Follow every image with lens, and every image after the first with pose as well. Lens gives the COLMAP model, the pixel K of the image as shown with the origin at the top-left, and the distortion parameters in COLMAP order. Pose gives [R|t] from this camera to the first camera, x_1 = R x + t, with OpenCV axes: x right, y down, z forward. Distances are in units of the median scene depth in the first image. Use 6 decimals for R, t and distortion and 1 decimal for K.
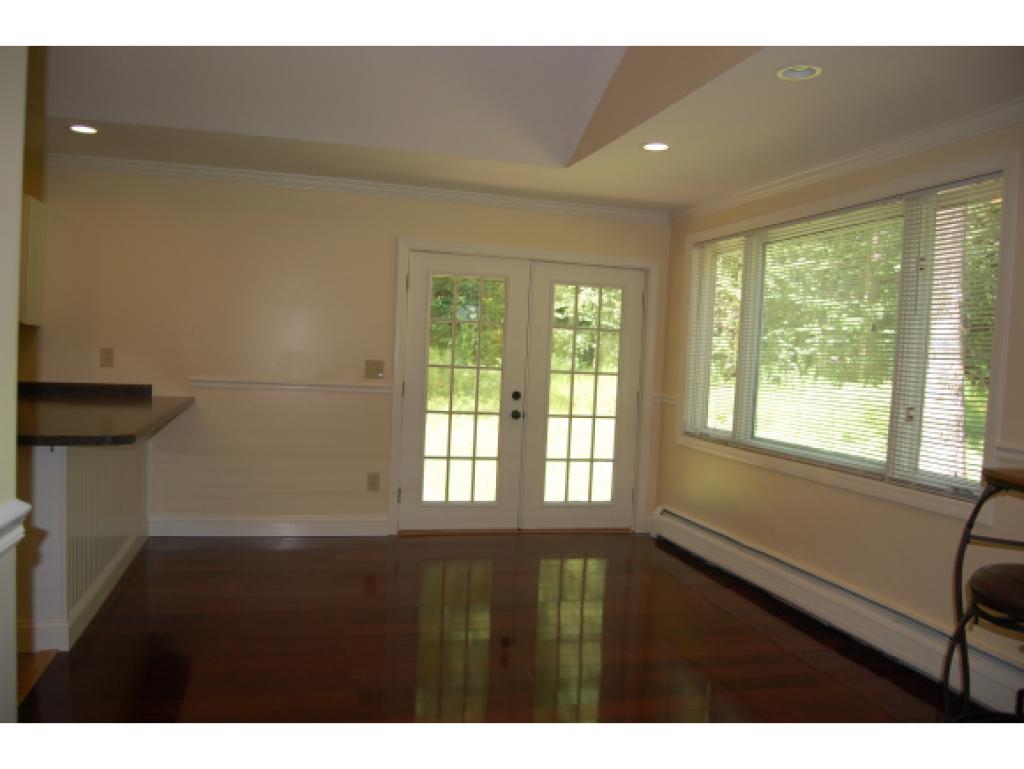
lens RADIAL K [[798.3, 0, 512.0], [0, 798.3, 384.5], [0, 0, 1]] dist [-0.076817, 0.011702]
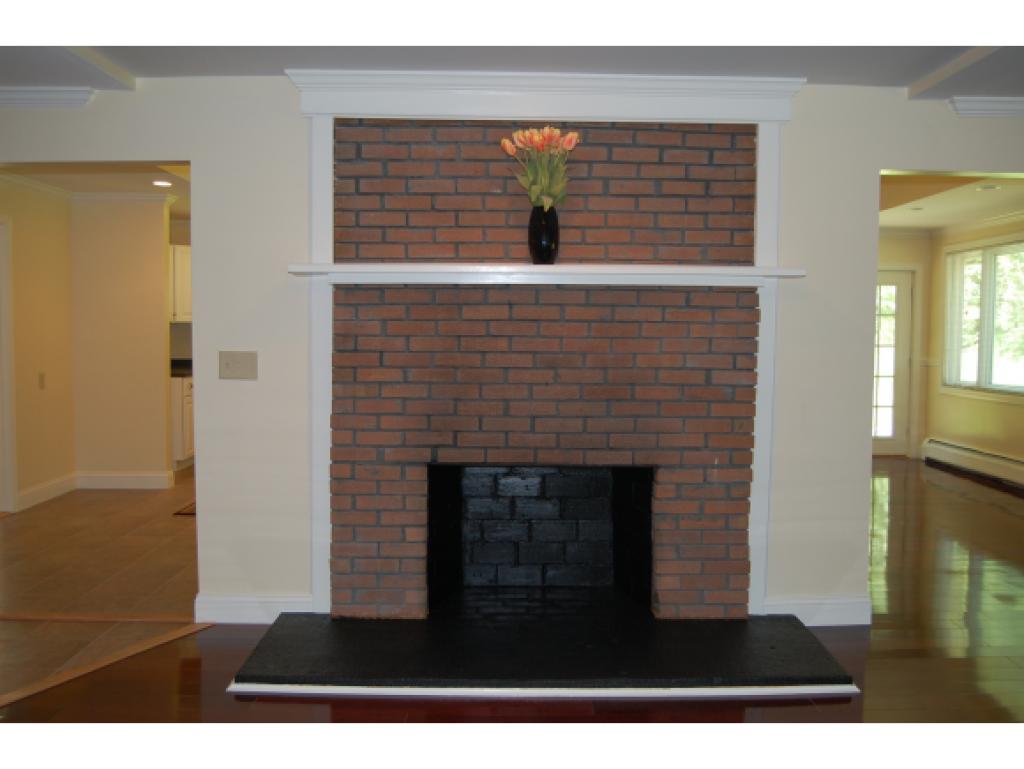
lens RADIAL K [[946.6, 0, 512.0], [0, 946.6, 384.5], [0, 0, 1]] dist [-0.068906, 0.001016]
pose [[0.967431, -0.022913, -0.252097, -0.112510], [0.025497, 0.999650, 0.006988, 0.028589], [0.251849, -0.013188, 0.967677, -0.819289]]
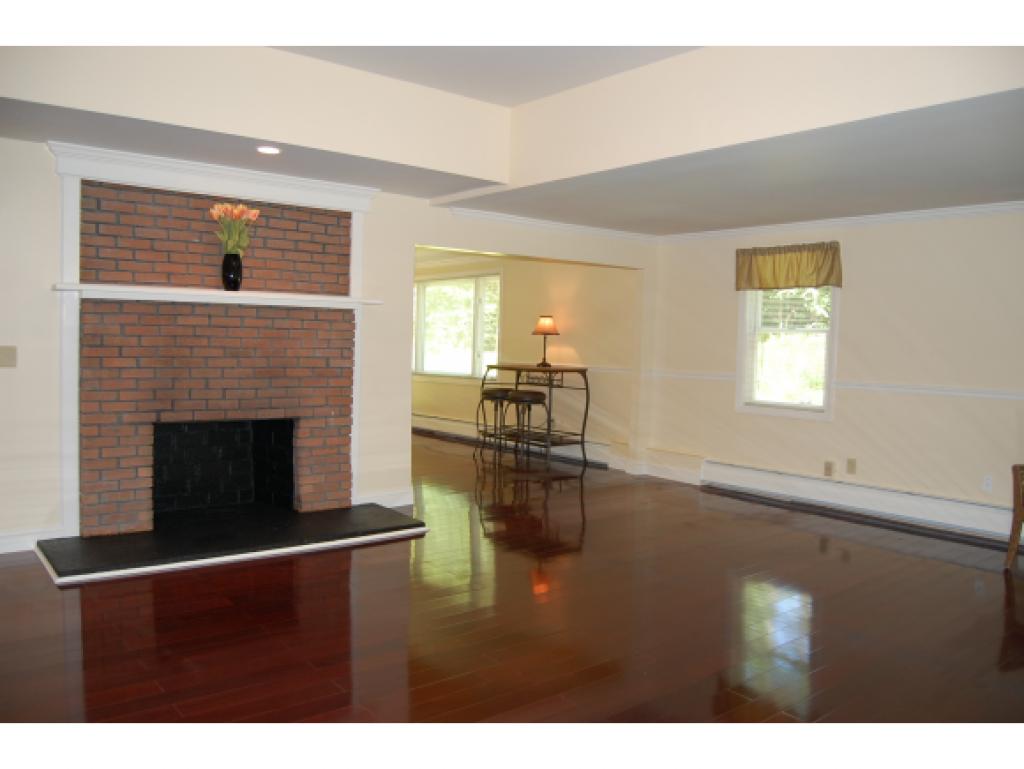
lens RADIAL K [[798.3, 0, 512.0], [0, 798.3, 384.5], [0, 0, 1]] dist [-0.076817, 0.011702]
pose [[0.916654, -0.045636, 0.397068, -0.336034], [0.035079, 0.998812, 0.033814, 0.033581], [-0.398140, -0.017067, 0.917166, -1.101320]]
